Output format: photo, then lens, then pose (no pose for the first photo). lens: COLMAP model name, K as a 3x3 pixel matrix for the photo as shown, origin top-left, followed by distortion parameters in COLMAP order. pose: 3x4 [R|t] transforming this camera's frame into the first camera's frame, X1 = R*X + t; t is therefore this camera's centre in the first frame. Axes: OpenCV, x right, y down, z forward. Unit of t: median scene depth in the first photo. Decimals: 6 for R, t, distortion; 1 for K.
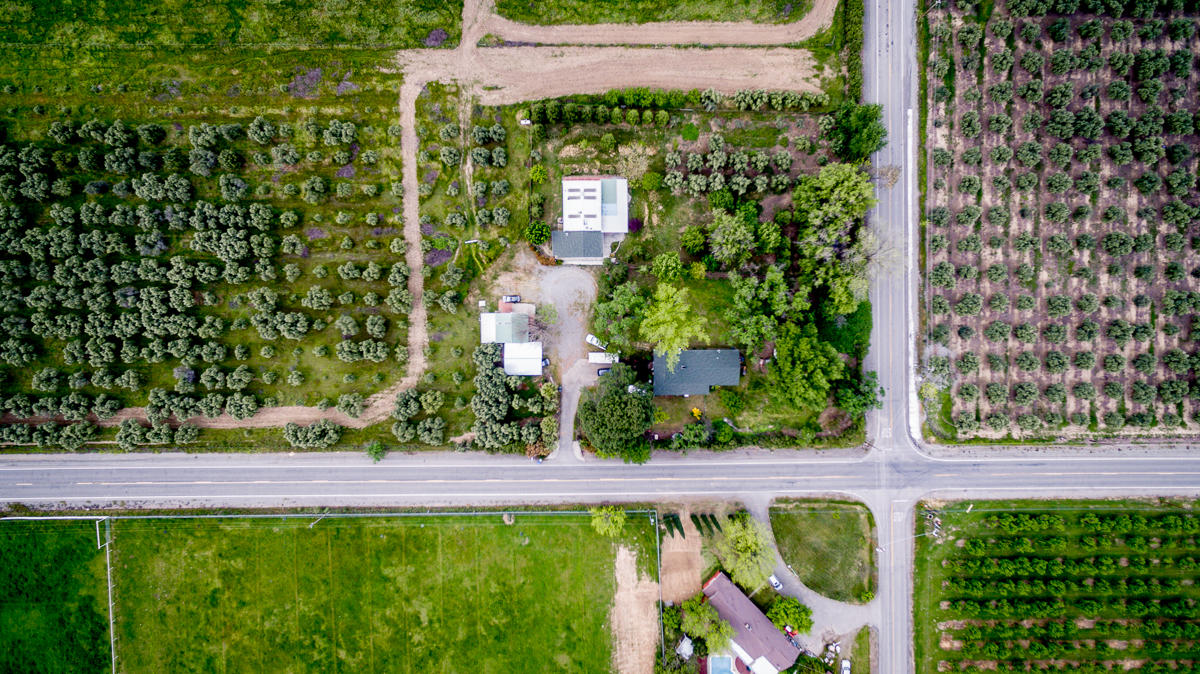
lens RADIAL K [[642.0, 0, 599.4], [0, 642.0, 318.1], [0, 0, 1]] dist [0.003861, 0.001053]
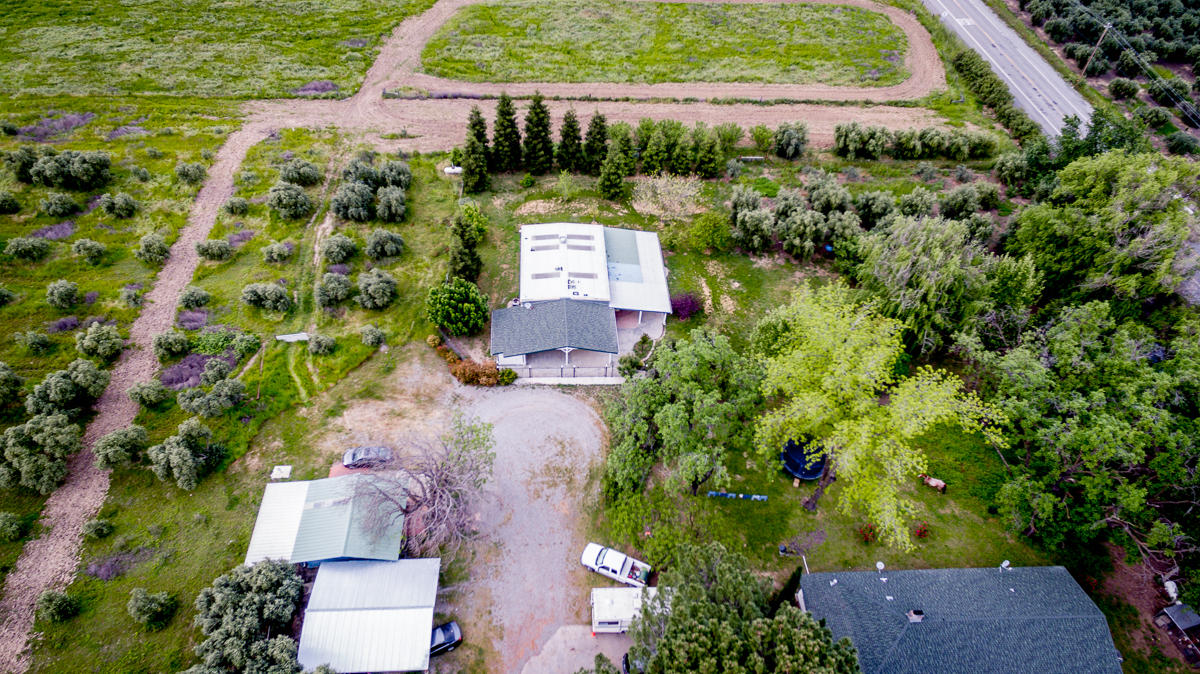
lens RADIAL K [[720.1, 0, 593.7], [0, 720.1, 334.1], [0, 0, 1]] dist [0.001192, 0.010605]
pose [[0.999004, -0.025429, 0.036678, -0.025119], [0.043897, 0.708205, -0.704641, 0.209454], [-0.008058, 0.705549, 0.708615, 0.670142]]
